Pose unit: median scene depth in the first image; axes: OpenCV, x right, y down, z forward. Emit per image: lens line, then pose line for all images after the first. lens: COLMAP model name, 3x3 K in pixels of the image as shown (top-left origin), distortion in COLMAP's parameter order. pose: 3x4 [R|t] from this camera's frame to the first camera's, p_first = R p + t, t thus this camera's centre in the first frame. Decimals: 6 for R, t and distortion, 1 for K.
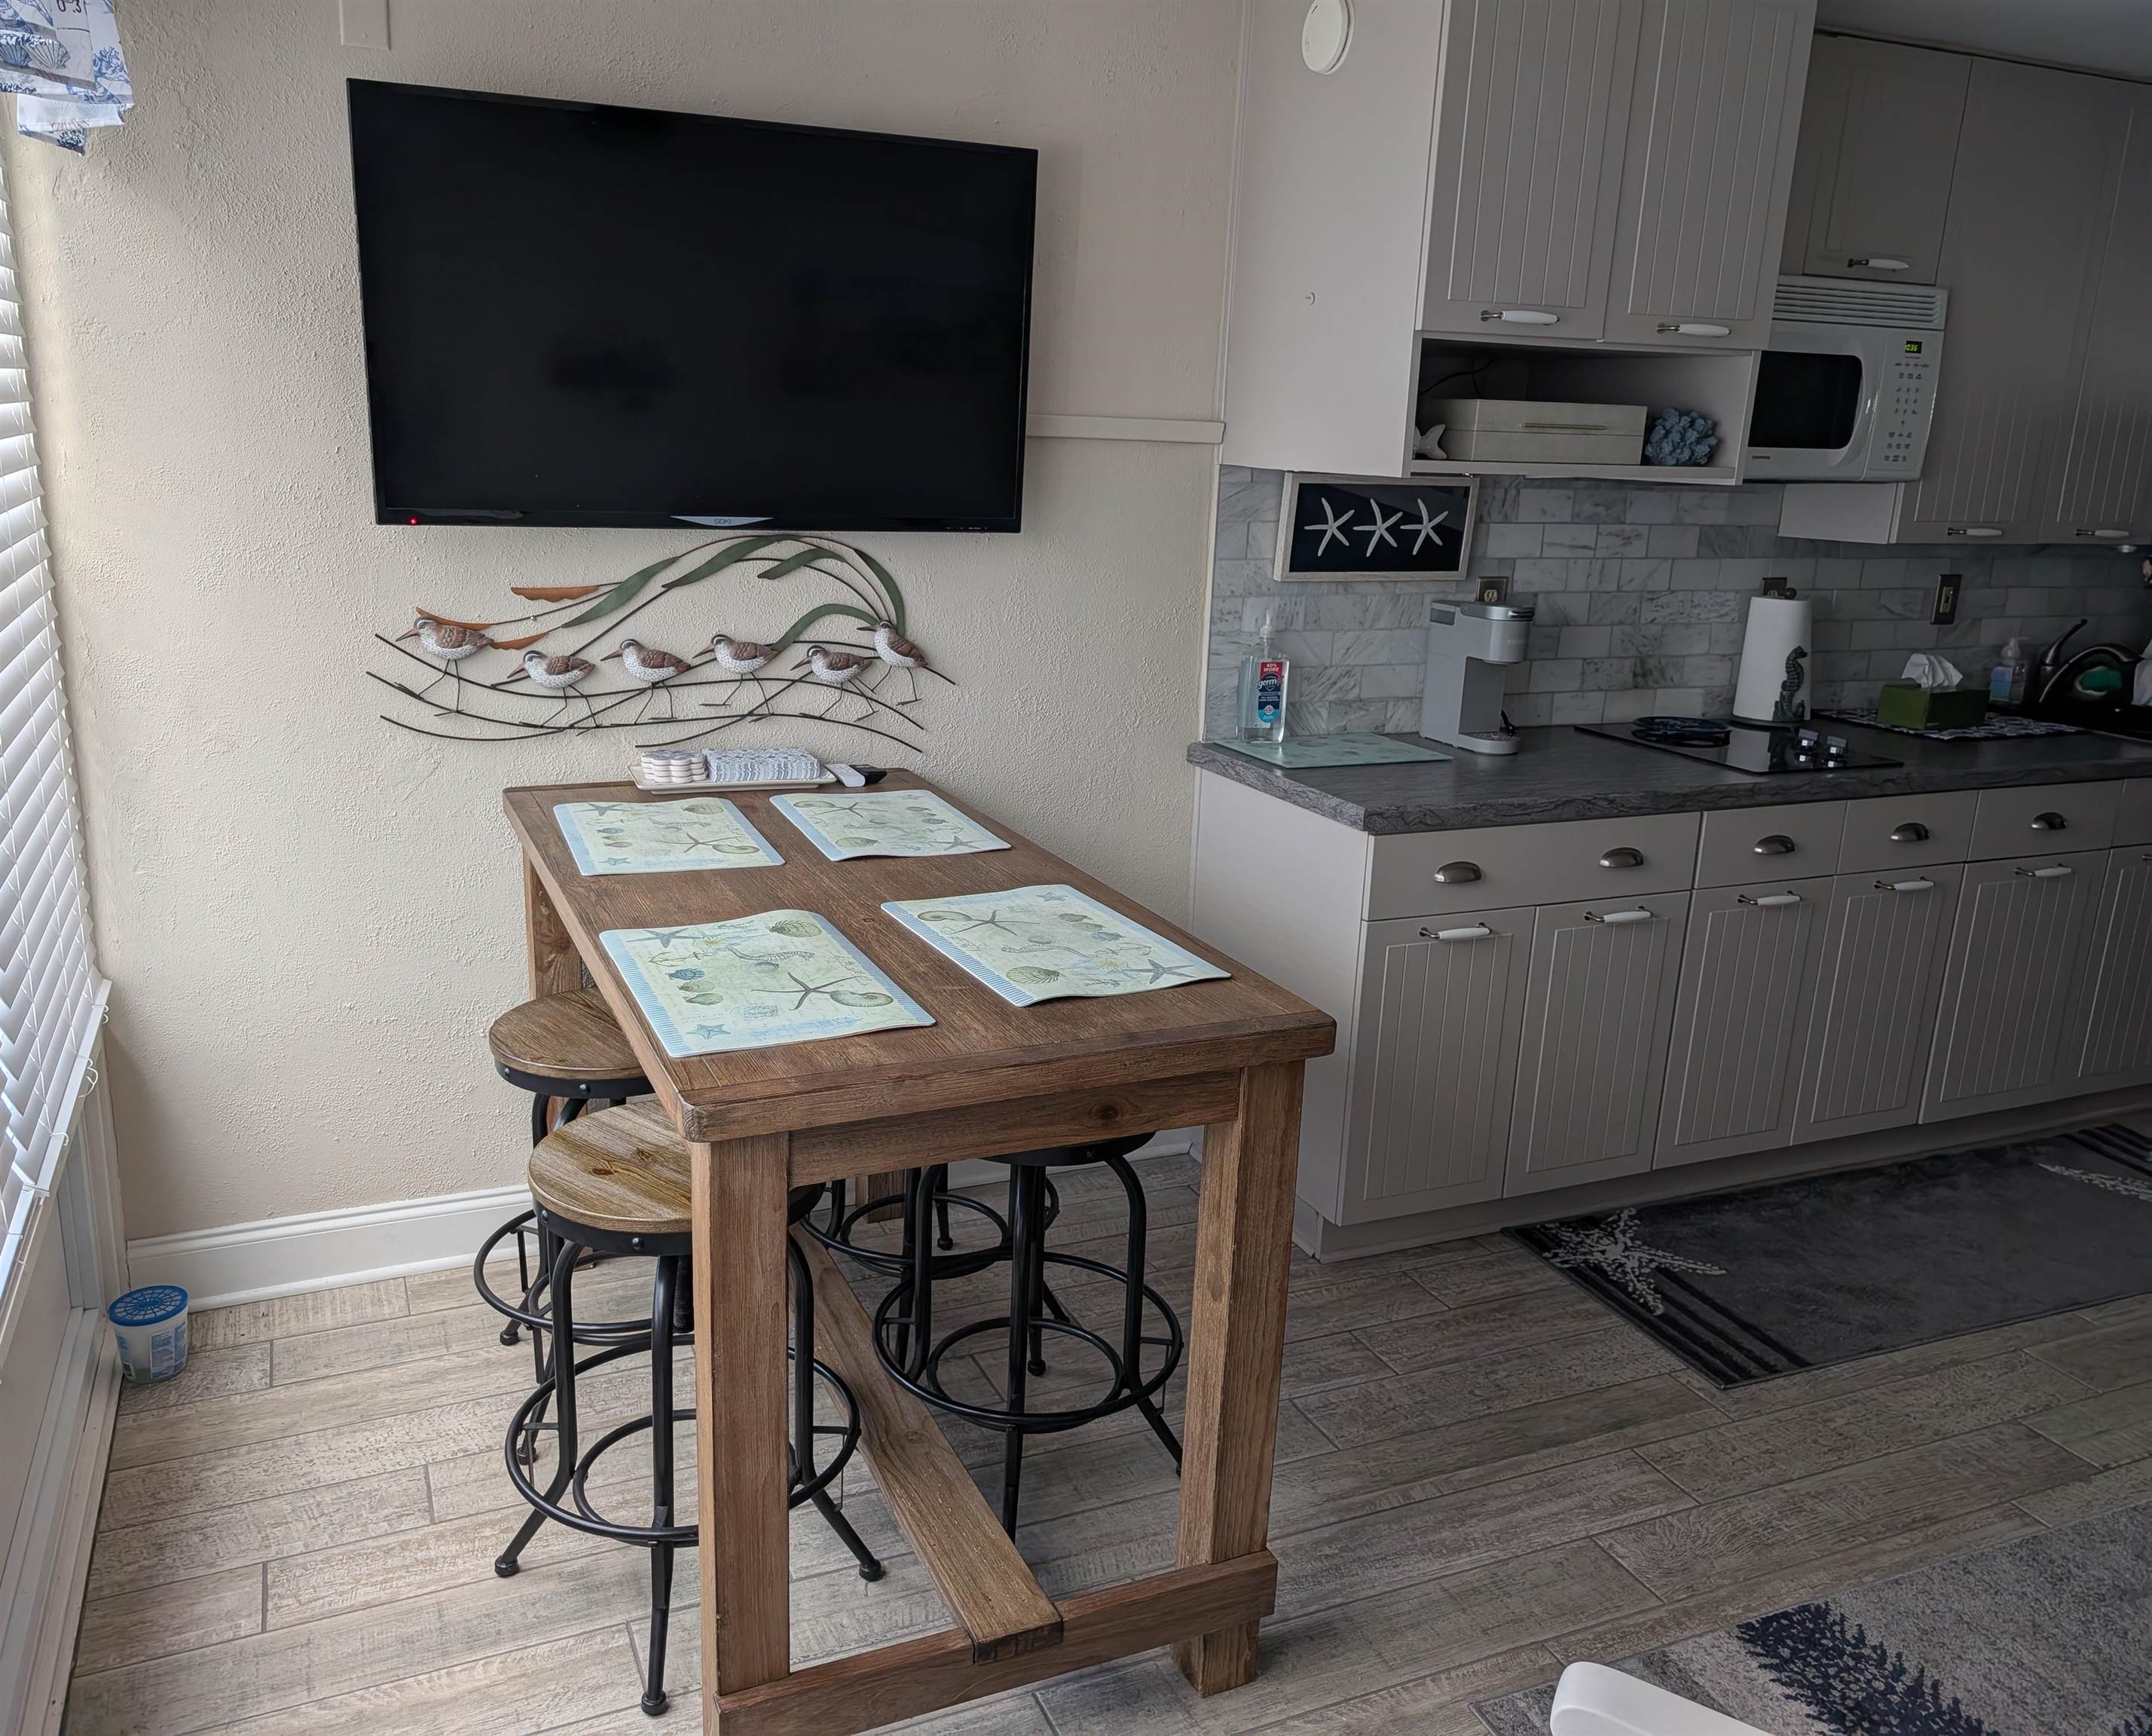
lens RADIAL K [[1685.2, 0, 1015.6], [0, 1685.2, 860.0], [0, 0, 1]] dist [0.038814, -0.024802]
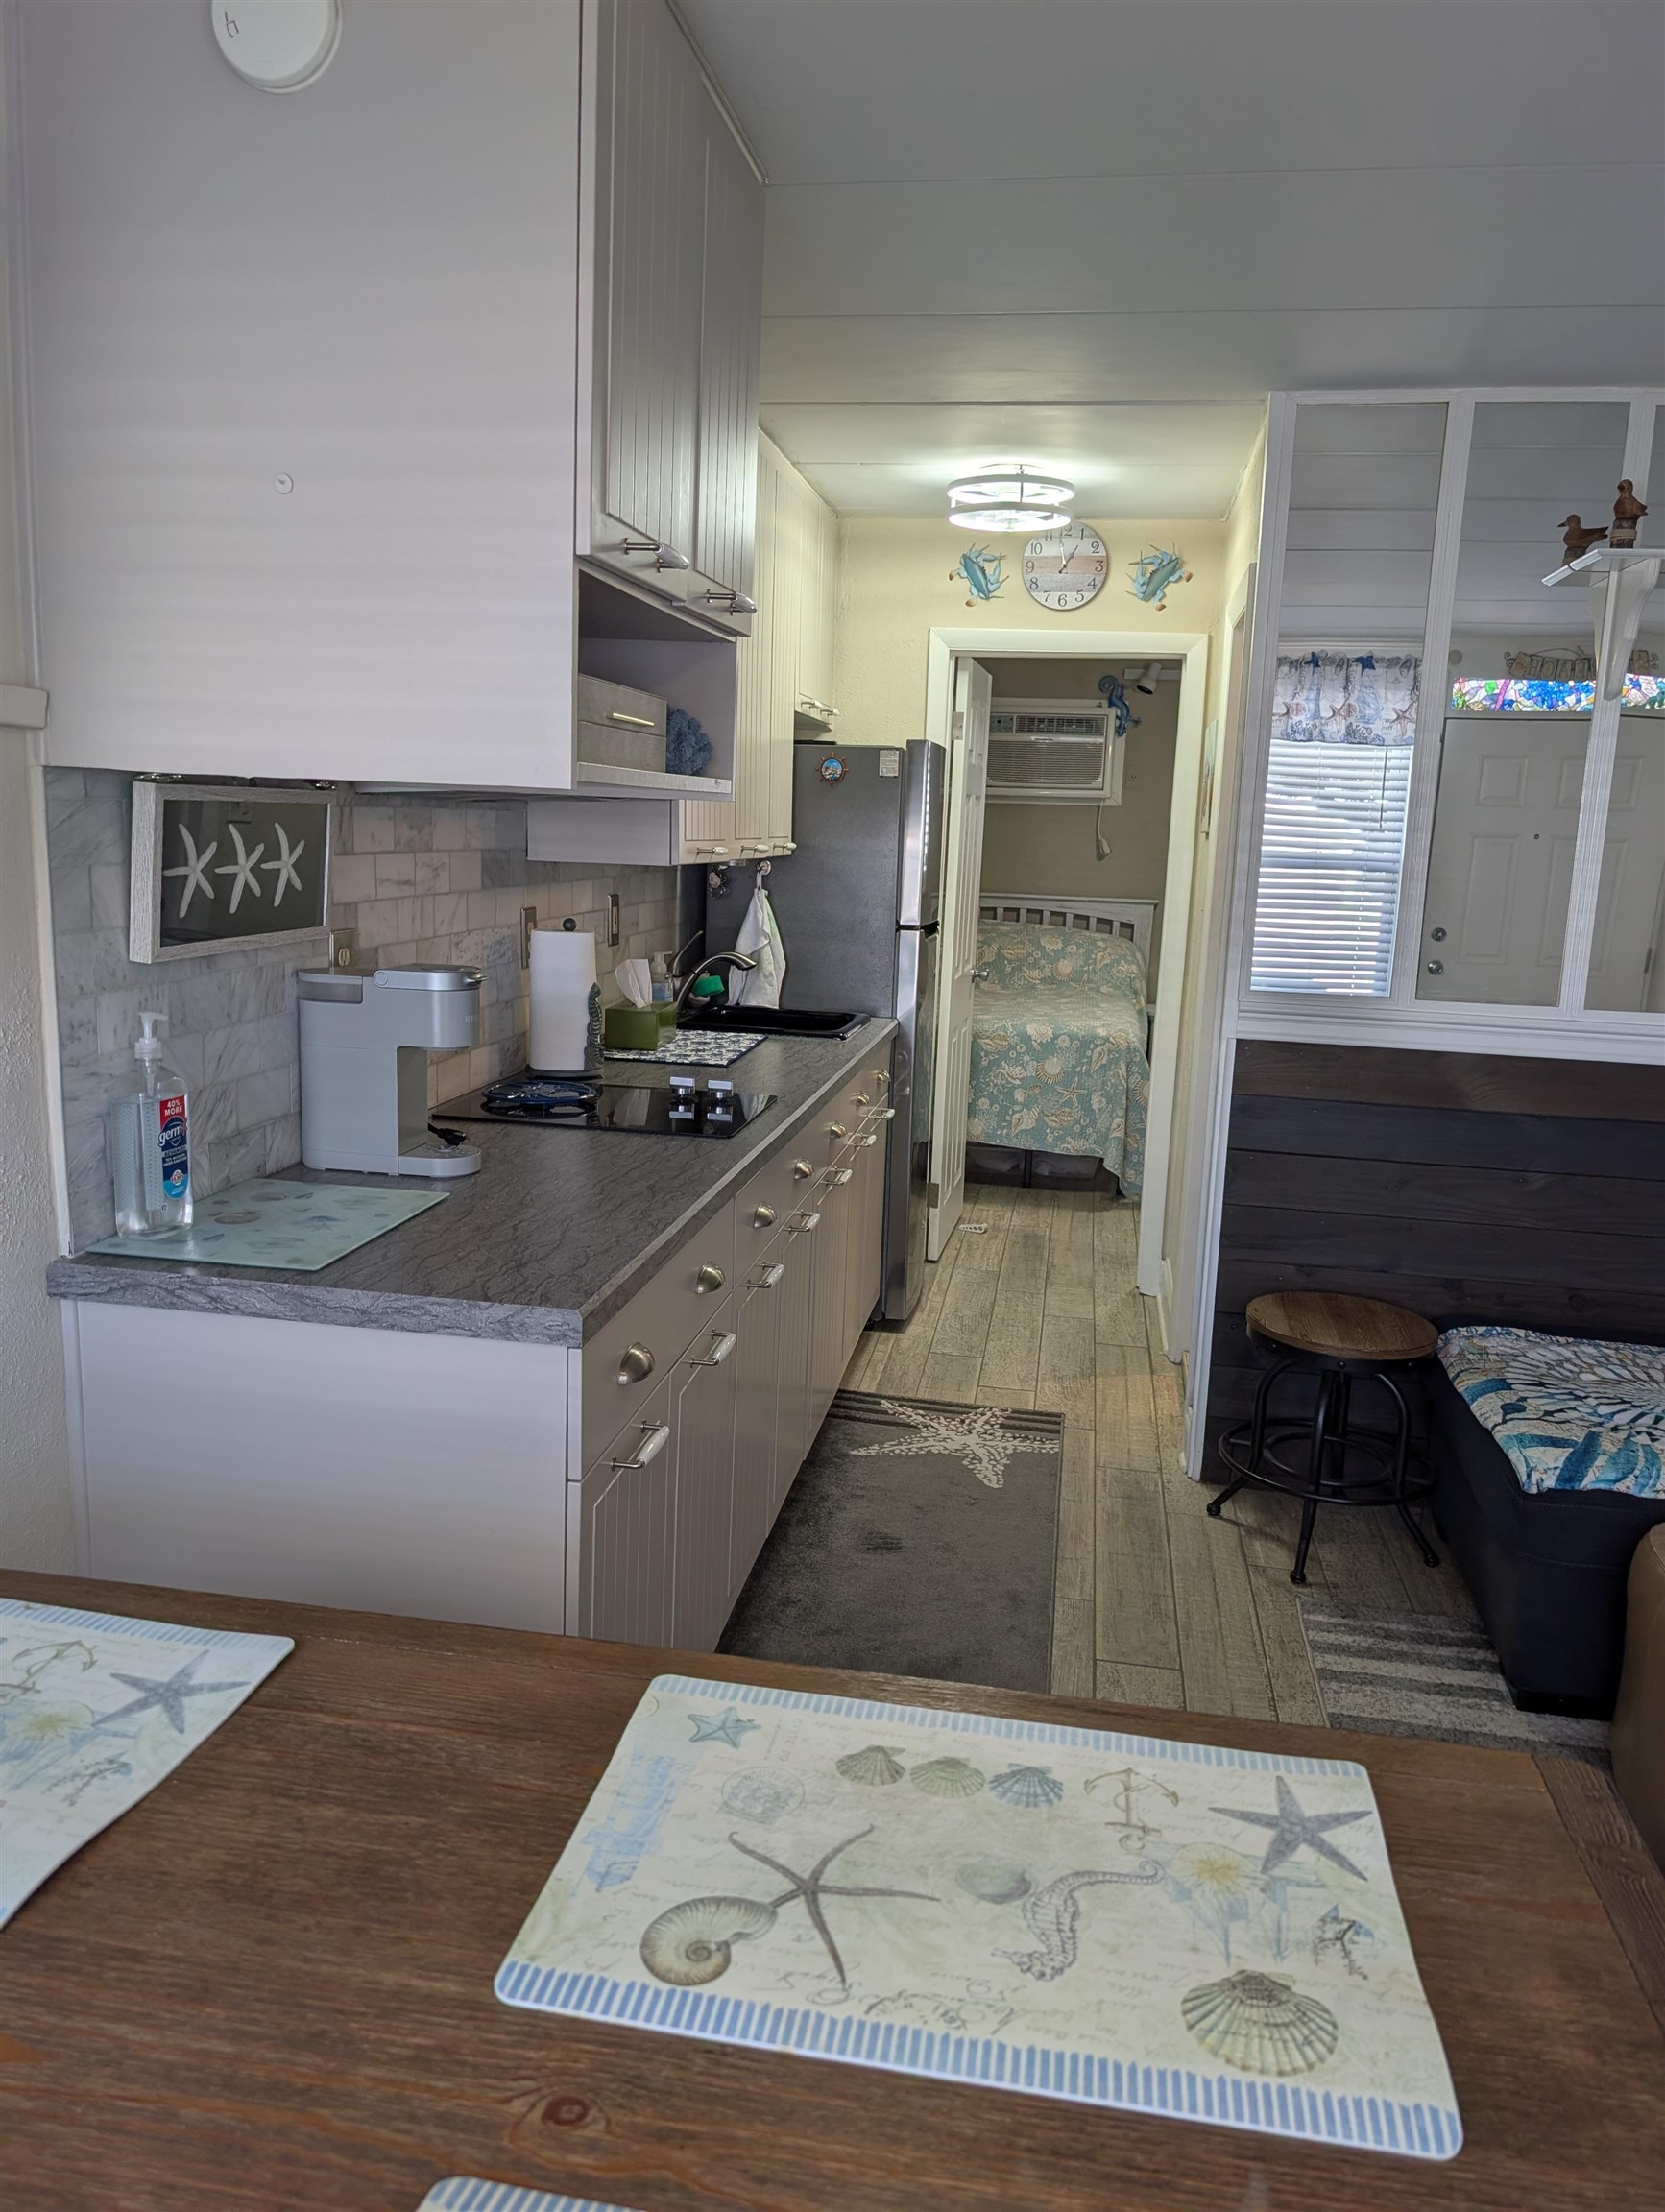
lens RADIAL K [[1645.7, 0, 799.8], [0, 1645.7, 1077.2], [0, 0, 1]] dist [0.011584, -0.017186]
pose [[0.555728, -0.147342, 0.818204, -0.186793], [0.193011, 0.980145, 0.045410, -0.102490], [-0.808649, 0.132686, 0.573132, 0.464893]]
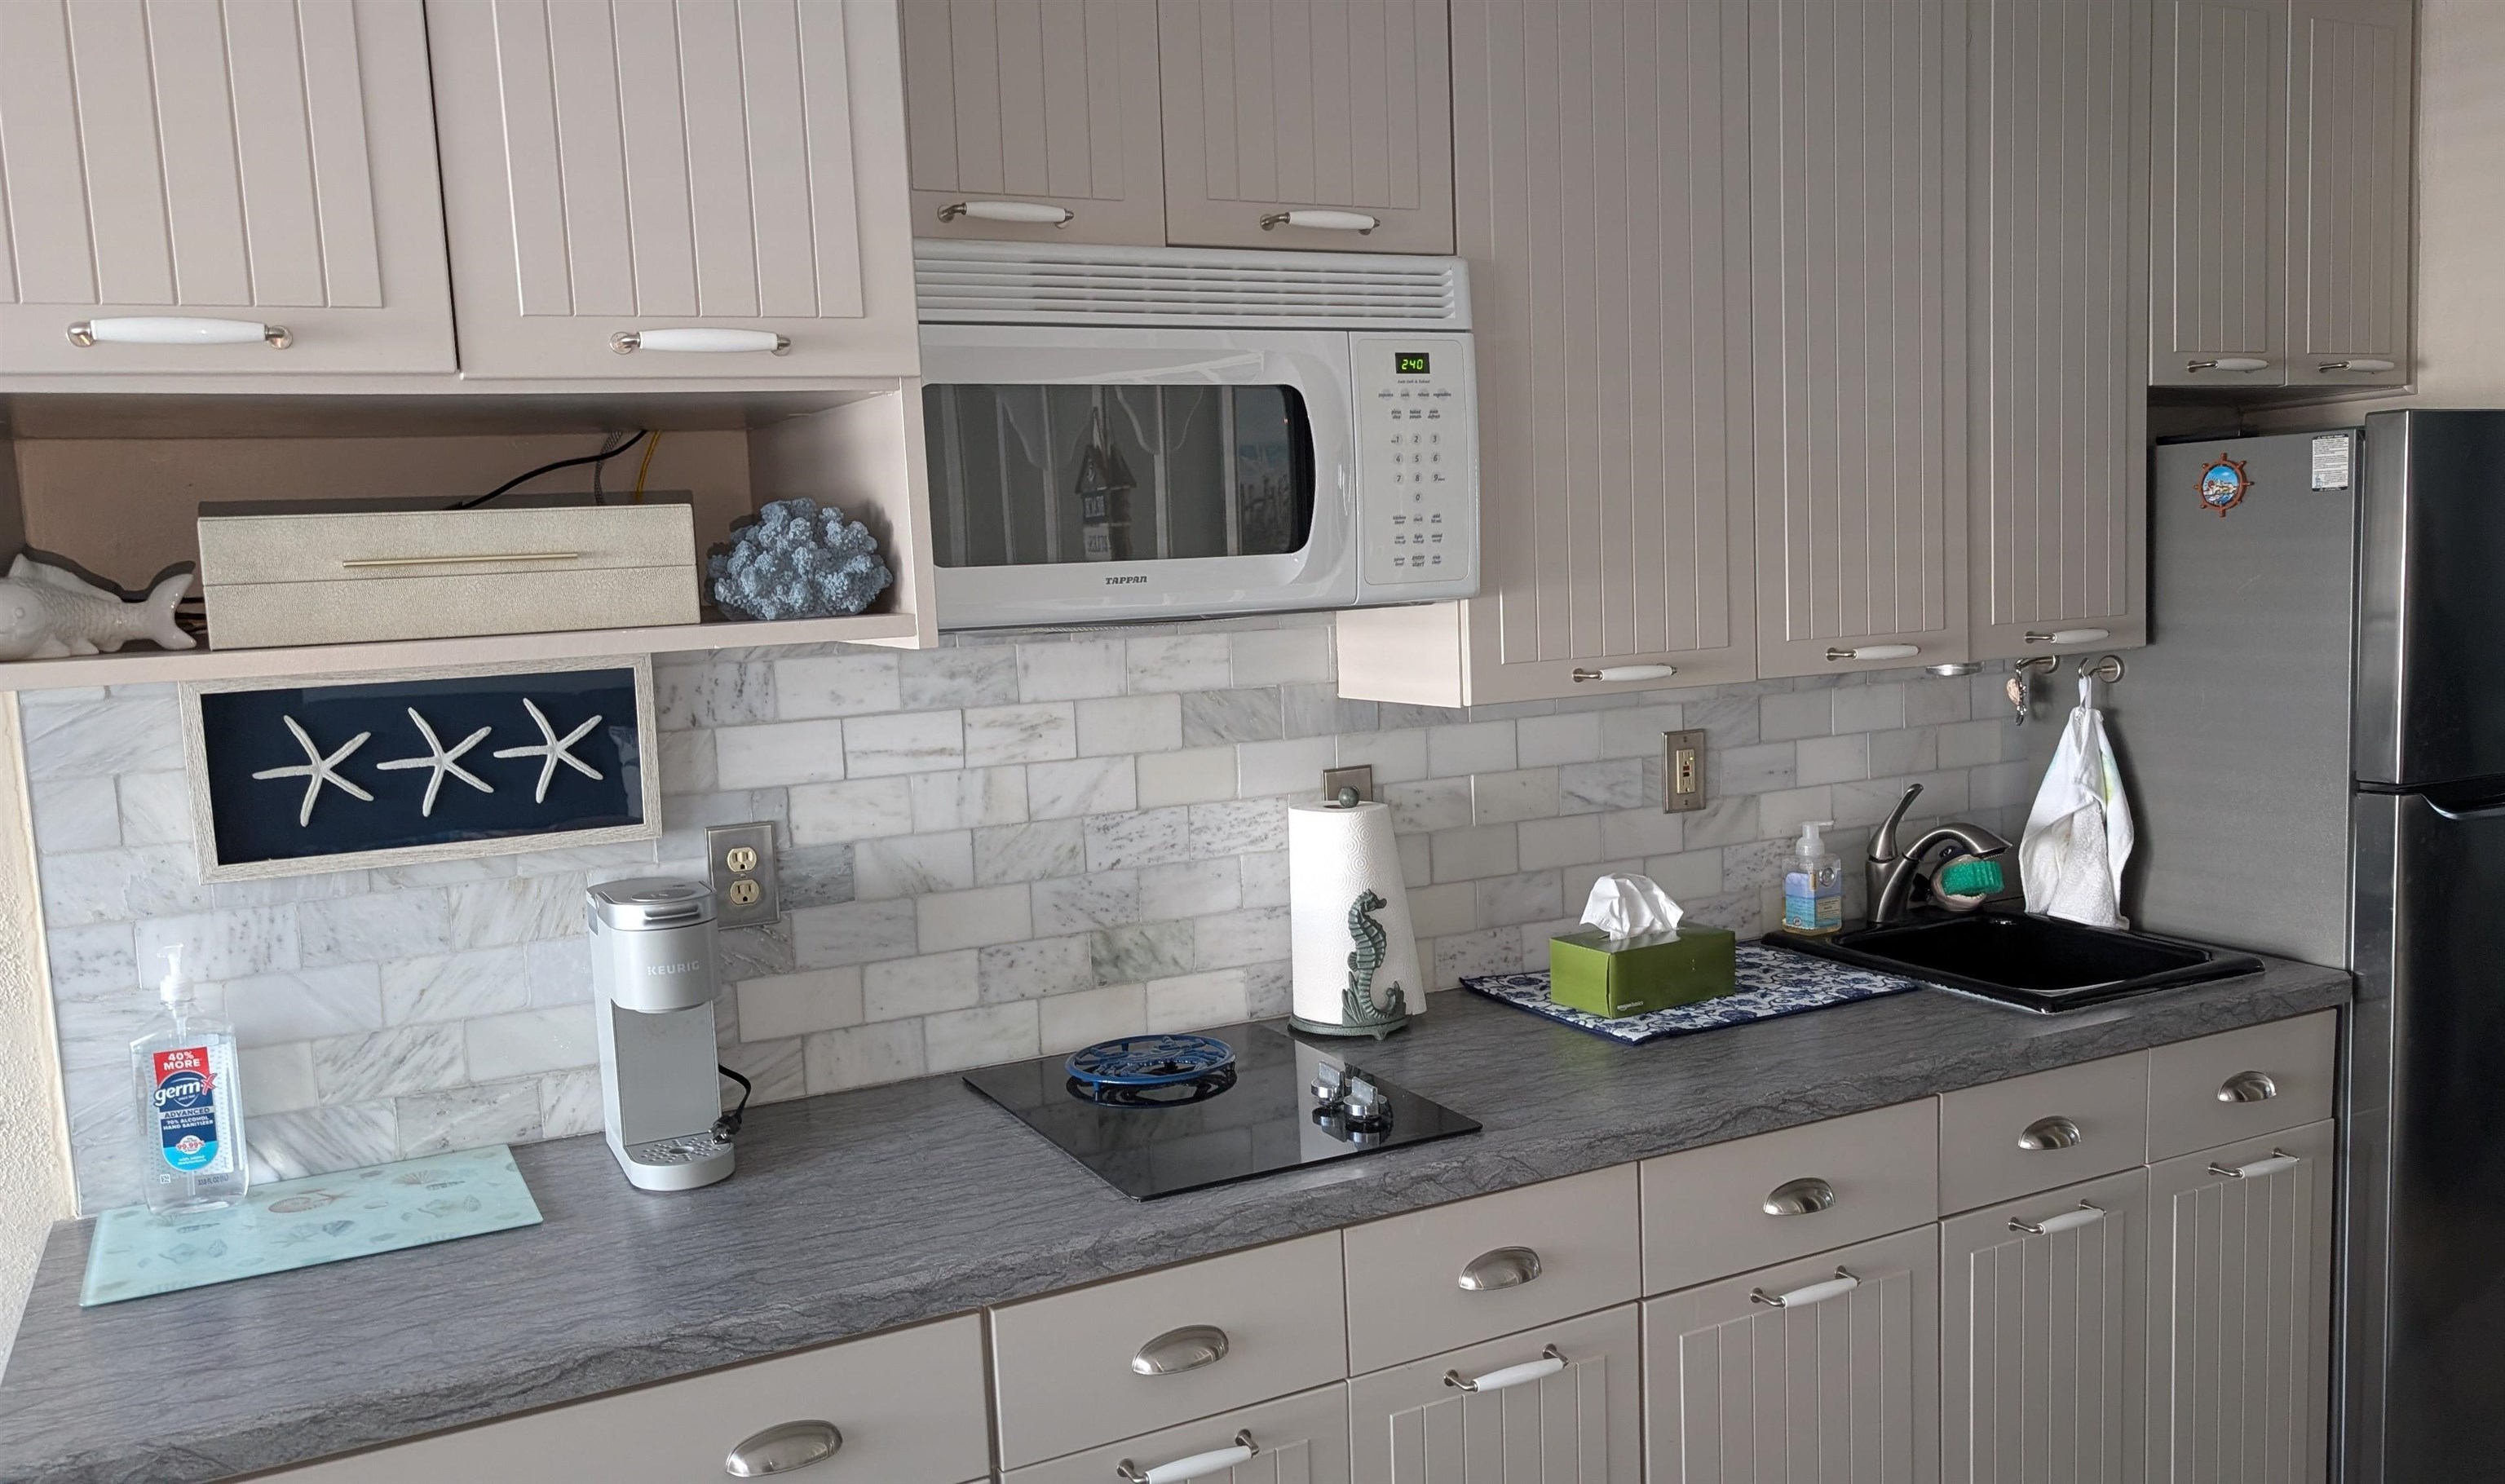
lens RADIAL K [[1921.1, 0, 1226.5], [0, 1921.1, 769.6], [0, 0, 1]] dist [0.044327, -0.018685]
pose [[0.995291, -0.080920, 0.053364, 0.409855], [0.087378, 0.987318, -0.132543, -0.091056], [-0.041962, 0.136582, 0.989740, 0.391367]]
